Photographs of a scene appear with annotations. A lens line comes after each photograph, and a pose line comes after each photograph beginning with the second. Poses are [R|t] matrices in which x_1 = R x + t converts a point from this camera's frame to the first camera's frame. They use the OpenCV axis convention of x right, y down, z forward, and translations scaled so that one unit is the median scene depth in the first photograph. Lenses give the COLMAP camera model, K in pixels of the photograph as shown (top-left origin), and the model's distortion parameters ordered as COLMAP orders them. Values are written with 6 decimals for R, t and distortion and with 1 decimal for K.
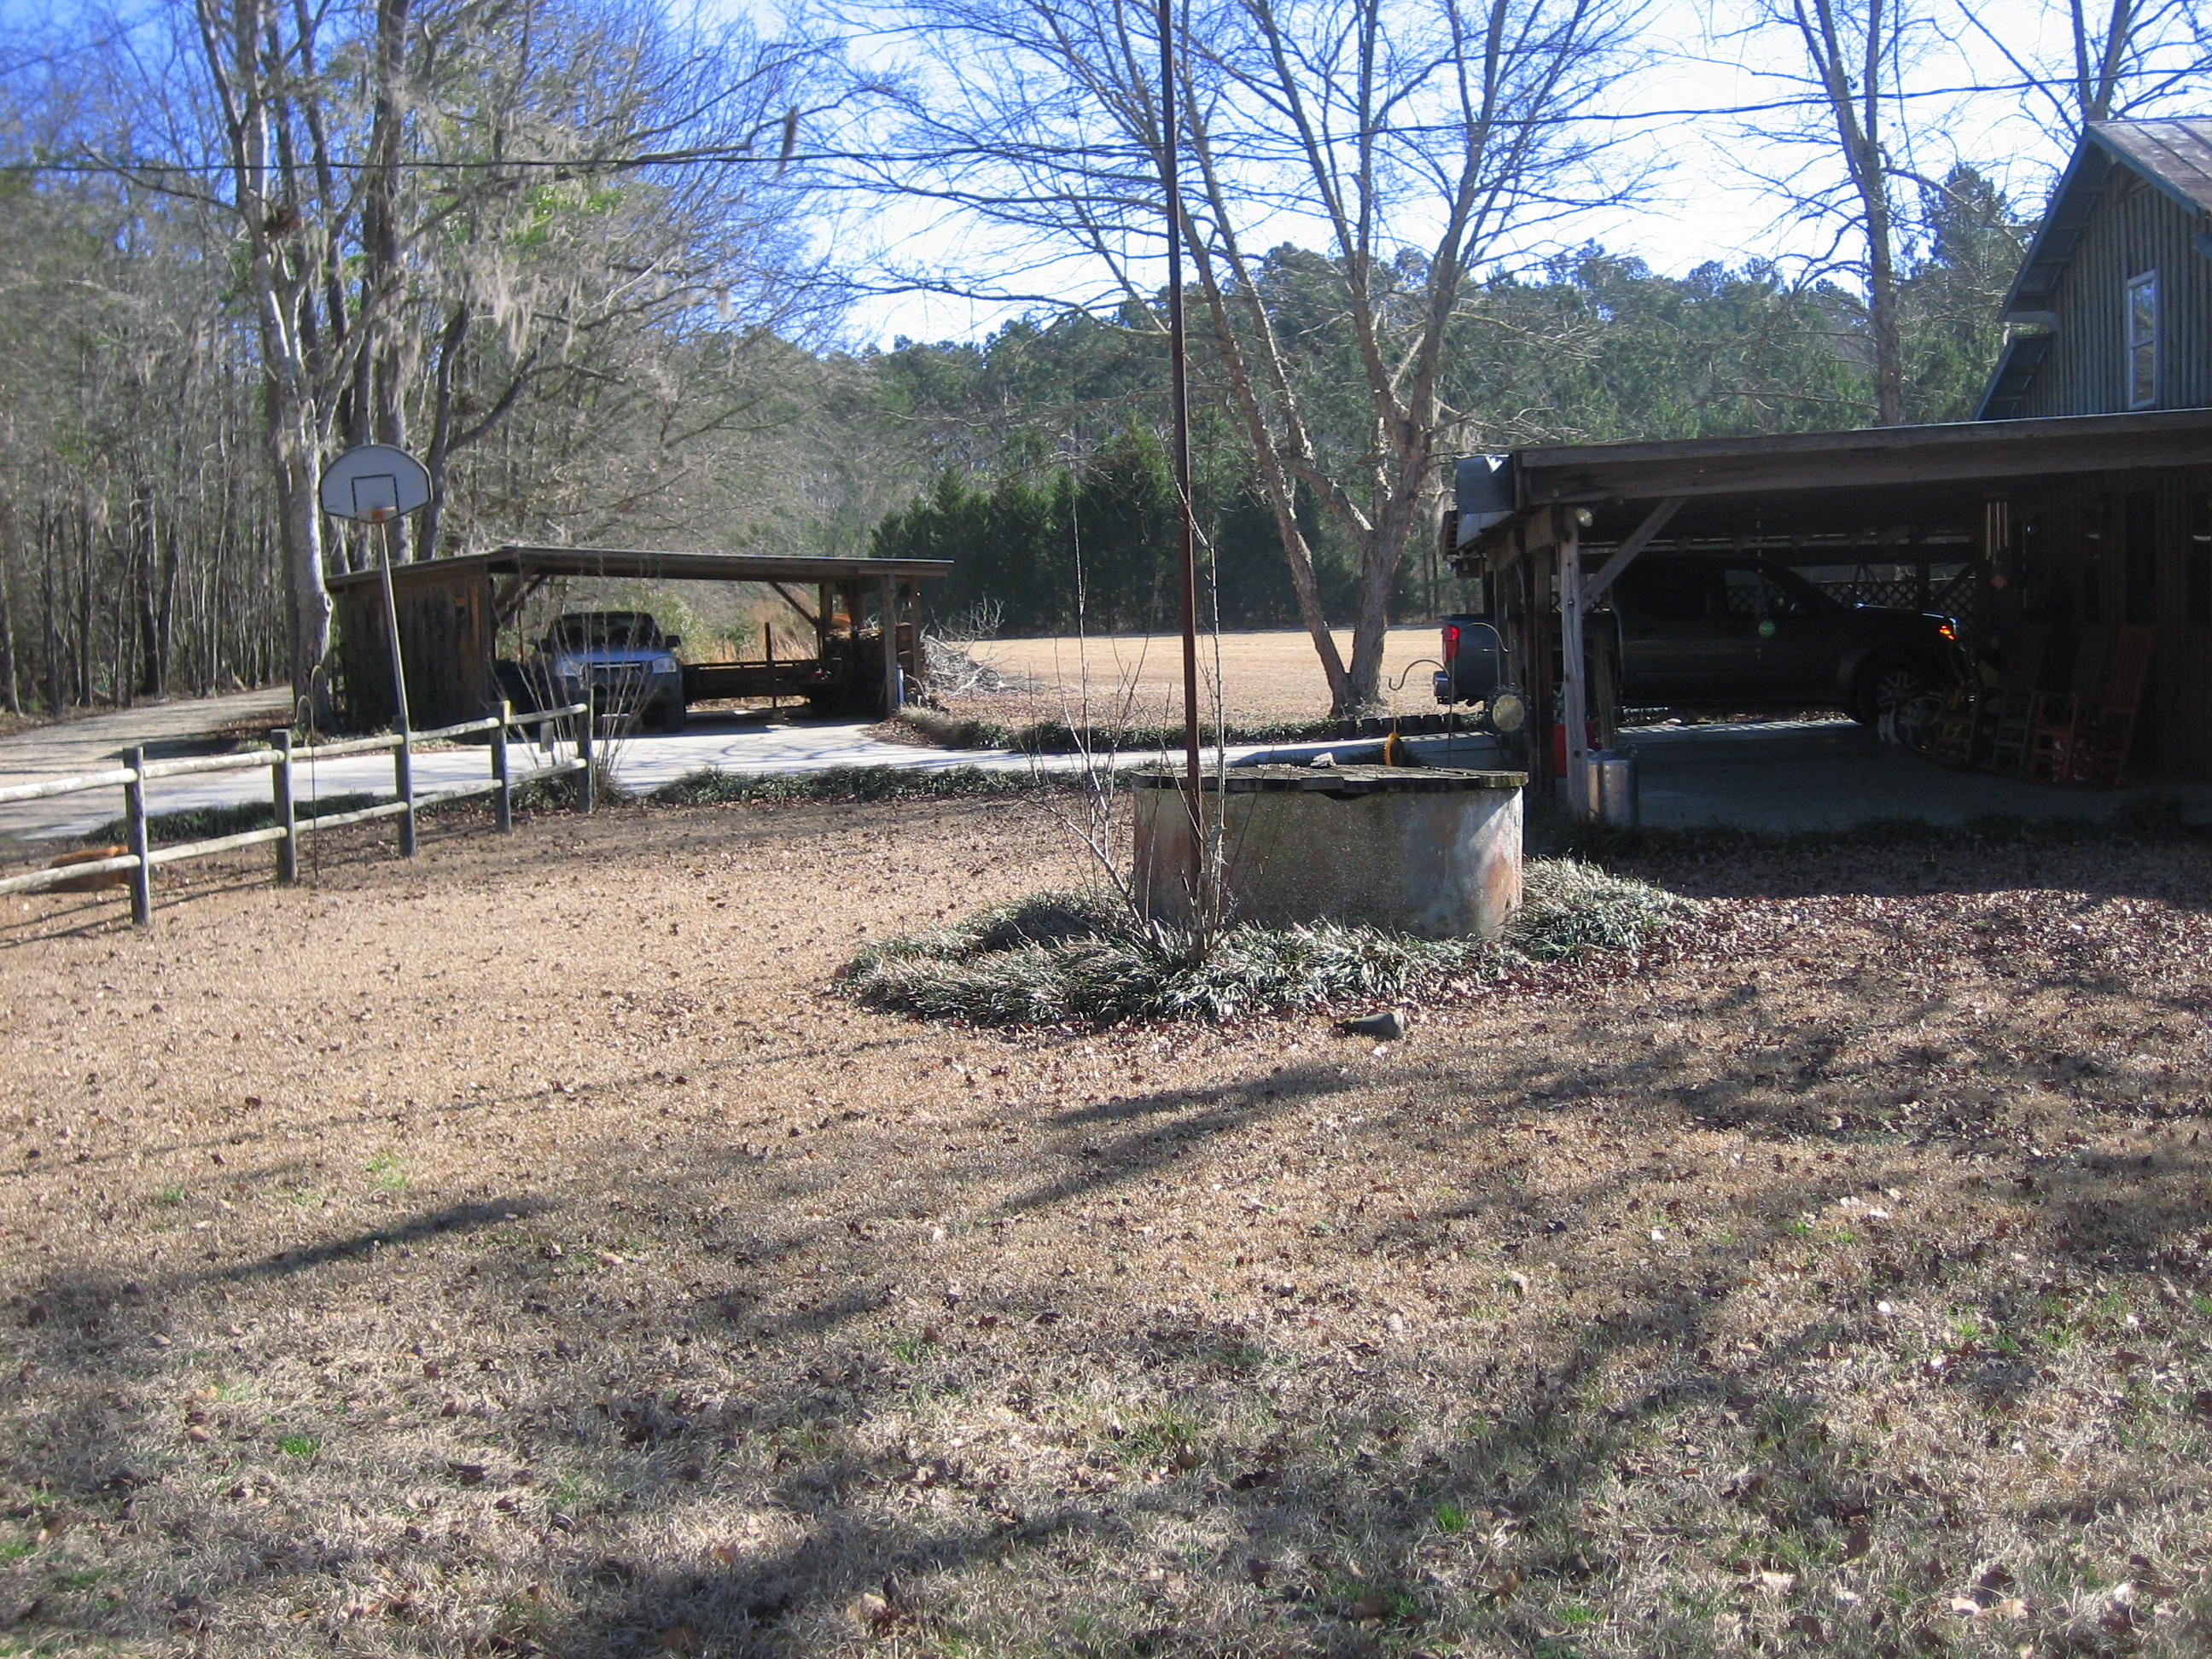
lens RADIAL K [[2780.7, 0, 1132.8], [0, 2780.7, 823.9], [0, 0, 1]] dist [-0.136604, 0.168172]
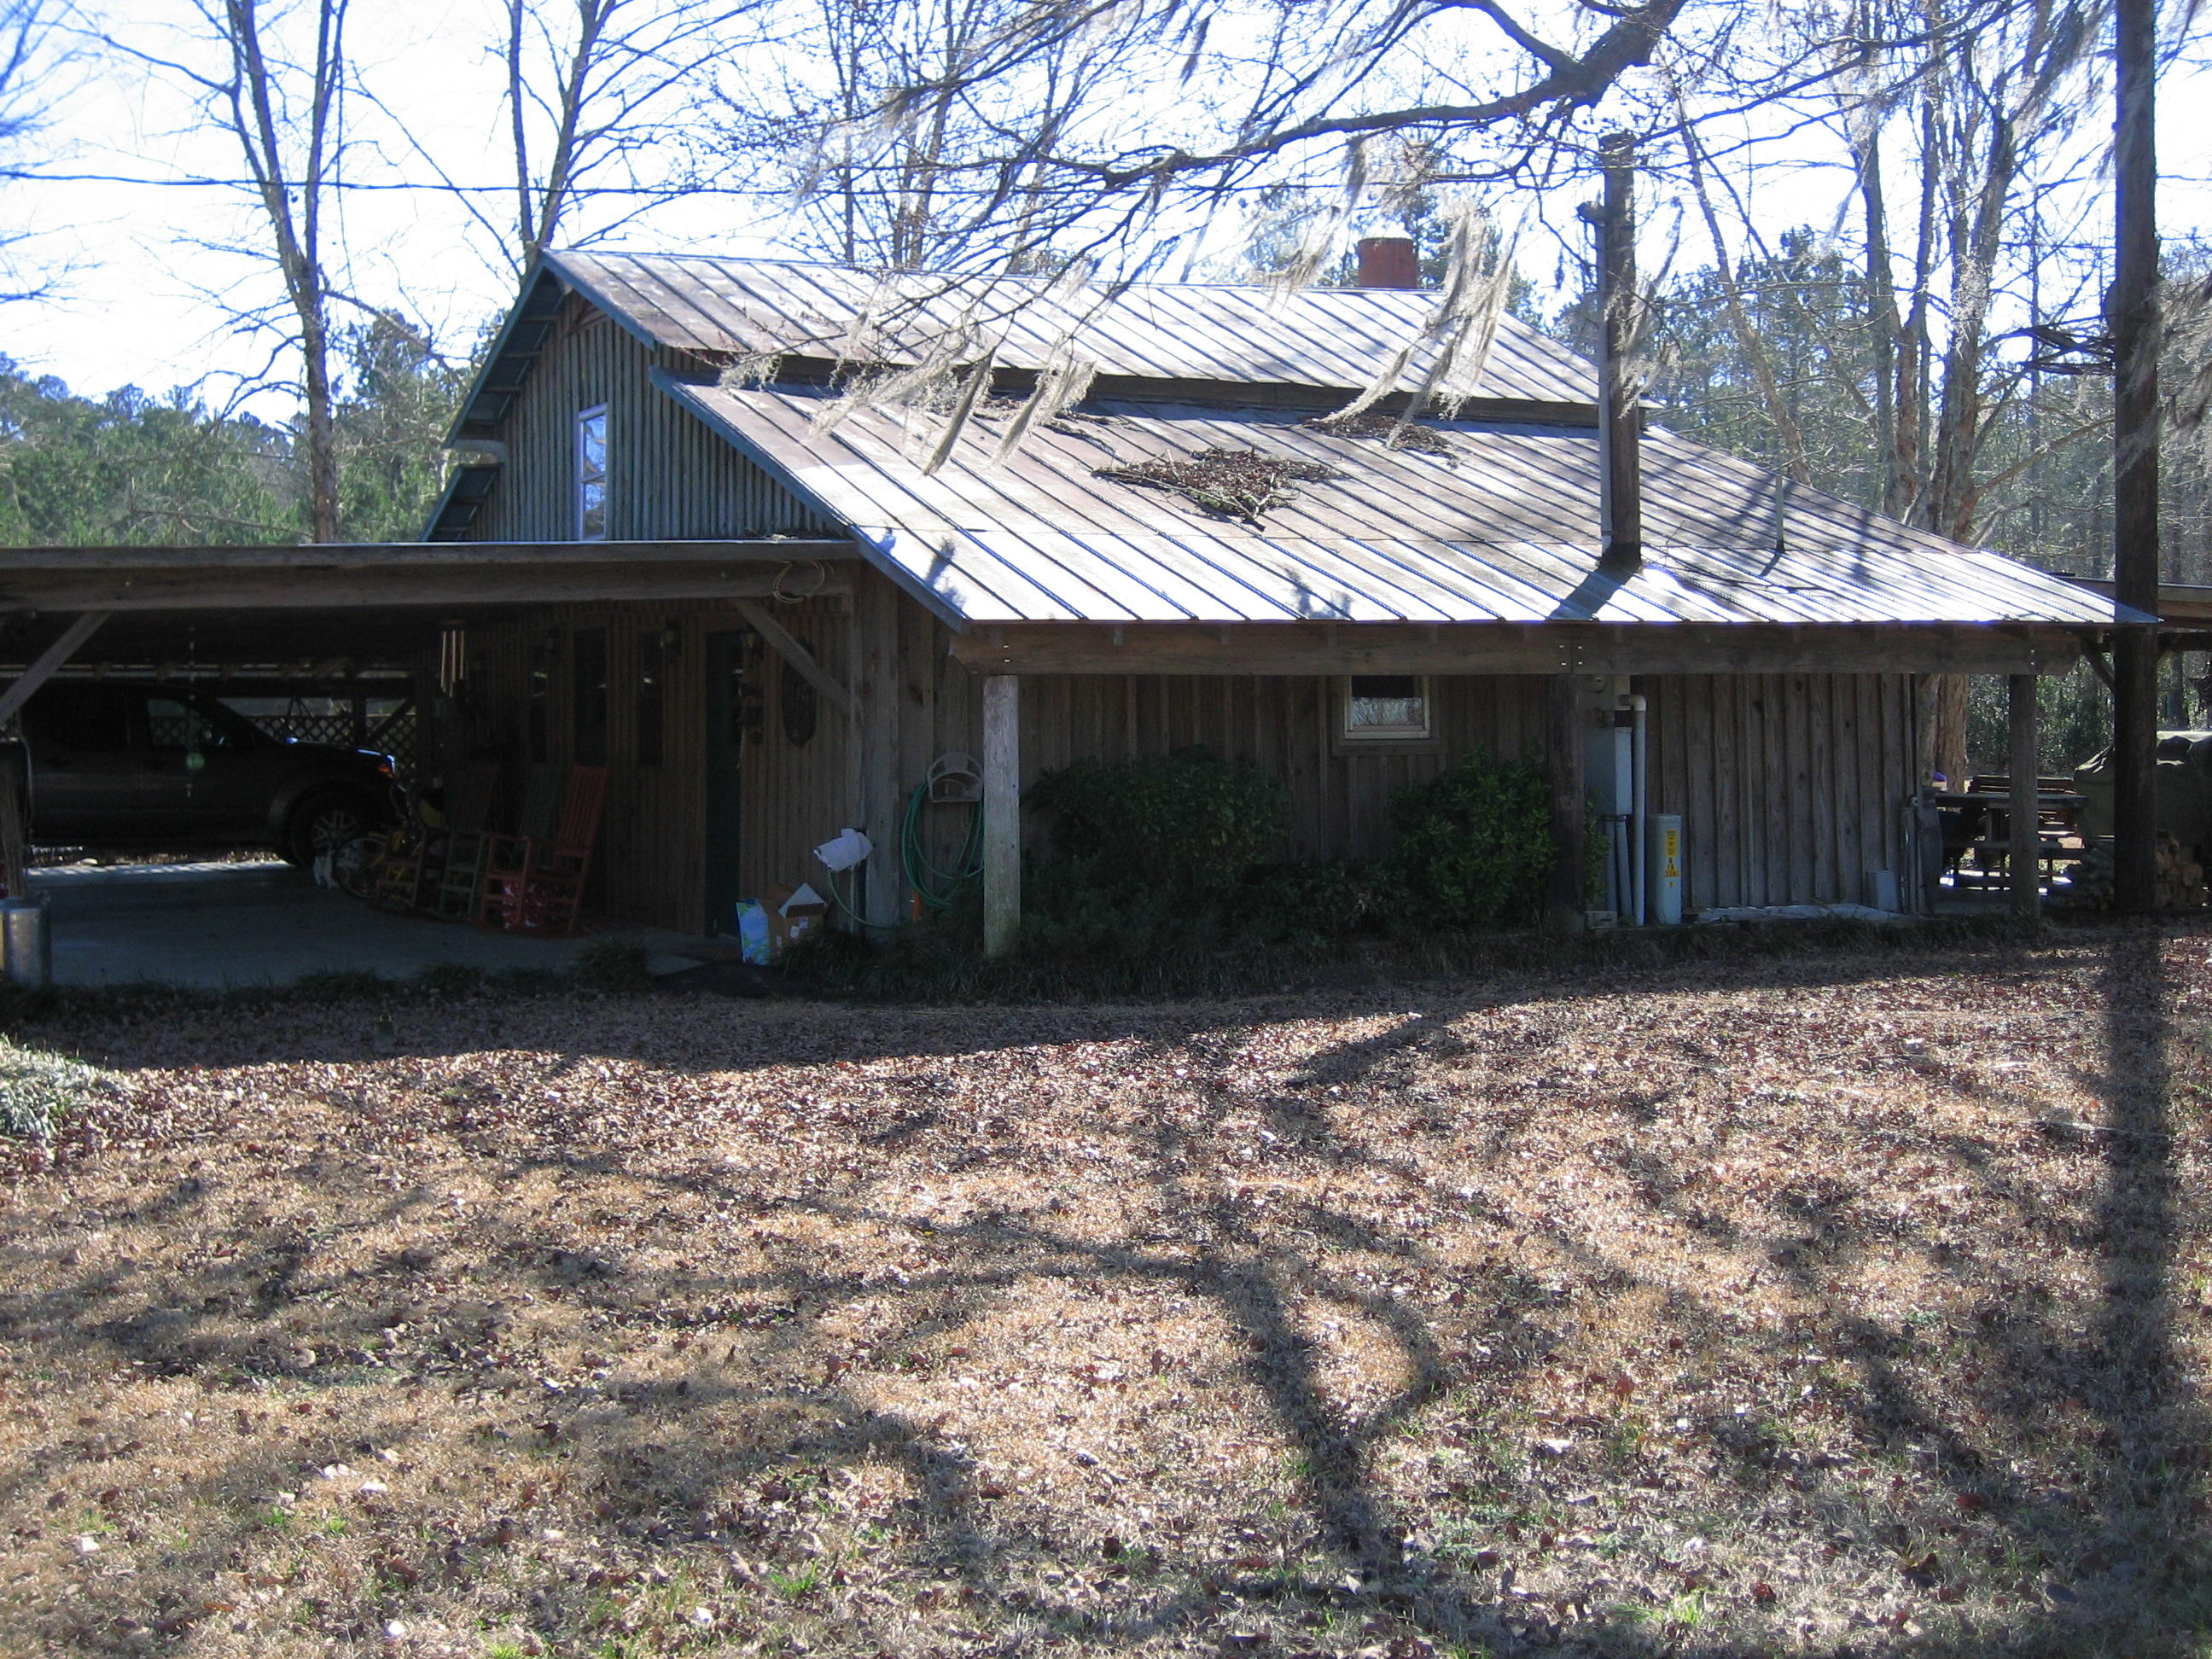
lens RADIAL K [[2780.7, 0, 1132.8], [0, 2780.7, 823.9], [0, 0, 1]] dist [-0.136604, 0.168172]
pose [[0.847906, 0.011670, 0.530018, 0.020643], [0.014978, 0.998831, -0.045953, -0.007445], [-0.529935, 0.046903, 0.846740, 0.123692]]
